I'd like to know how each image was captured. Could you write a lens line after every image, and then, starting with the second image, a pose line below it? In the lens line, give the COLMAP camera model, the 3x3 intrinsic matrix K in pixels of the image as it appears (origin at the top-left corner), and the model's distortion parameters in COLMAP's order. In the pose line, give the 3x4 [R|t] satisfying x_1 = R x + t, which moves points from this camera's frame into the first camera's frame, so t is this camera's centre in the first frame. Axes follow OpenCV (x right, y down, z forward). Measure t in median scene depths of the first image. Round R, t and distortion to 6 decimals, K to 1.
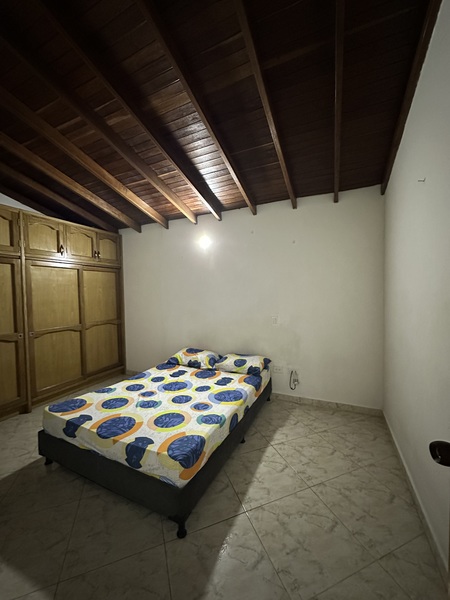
lens RADIAL K [[240.1, 0, 224.6], [0, 240.1, 300.2], [0, 0, 1]] dist [-0.002586, 0.001763]
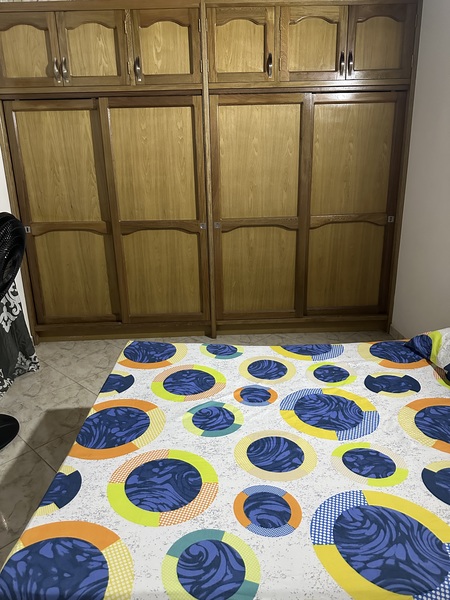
lens RADIAL K [[422.9, 0, 223.6], [0, 422.9, 296.1], [0, 0, 1]] dist [0.062643, -0.075220]
pose [[0.437075, 0.266388, -0.859071, 0.218956], [-0.013326, 0.956947, 0.289958, -0.001708], [0.899326, -0.115286, 0.421807, 0.535532]]
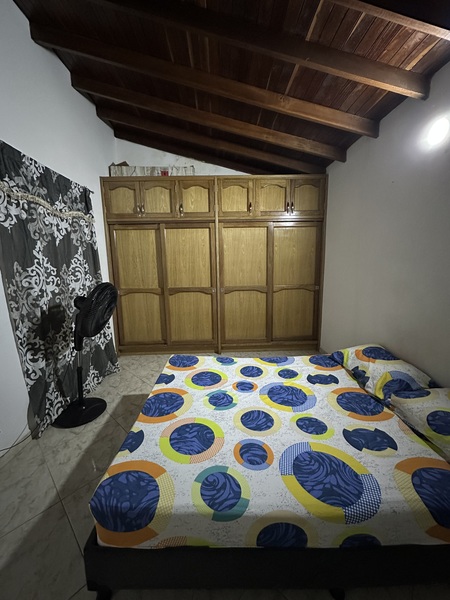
lens RADIAL K [[240.1, 0, 225.9], [0, 240.1, 299.6], [0, 0, 1]] dist [-0.002586, 0.001763]
pose [[0.442747, 0.153346, -0.883436, 0.226235], [-0.019413, 0.986676, 0.161537, 0.003189], [0.896436, -0.054370, 0.439825, 0.523961]]
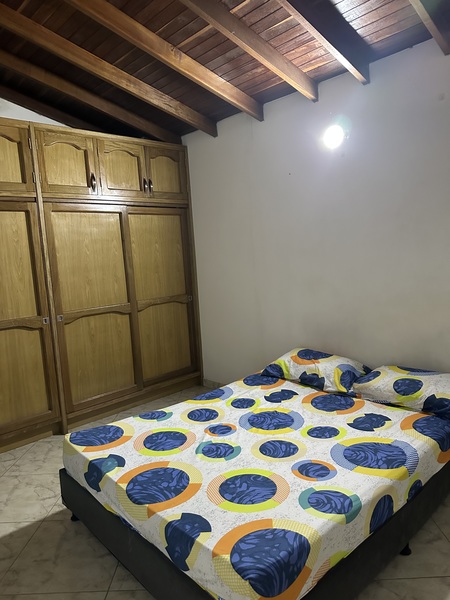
lens RADIAL K [[422.9, 0, 224.2], [0, 422.9, 300.3], [0, 0, 1]] dist [0.062643, -0.075220]
pose [[0.926782, 0.003471, -0.375584, 0.046563], [0.033874, 0.995110, 0.092785, 0.000936], [0.374070, -0.098714, 0.922132, 0.103243]]
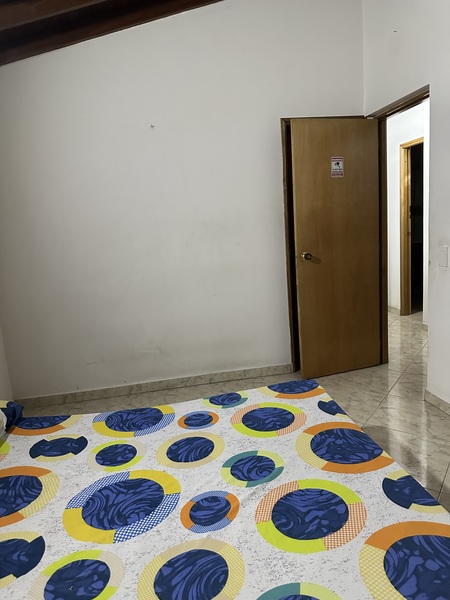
lens RADIAL K [[422.9, 0, 221.7], [0, 422.9, 301.0], [0, 0, 1]] dist [0.062643, -0.075220]
pose [[-0.552441, -0.091213, 0.828546, -0.644501], [0.113813, 0.976432, 0.183379, 0.013184], [-0.825745, 0.195605, -0.529040, 1.023973]]
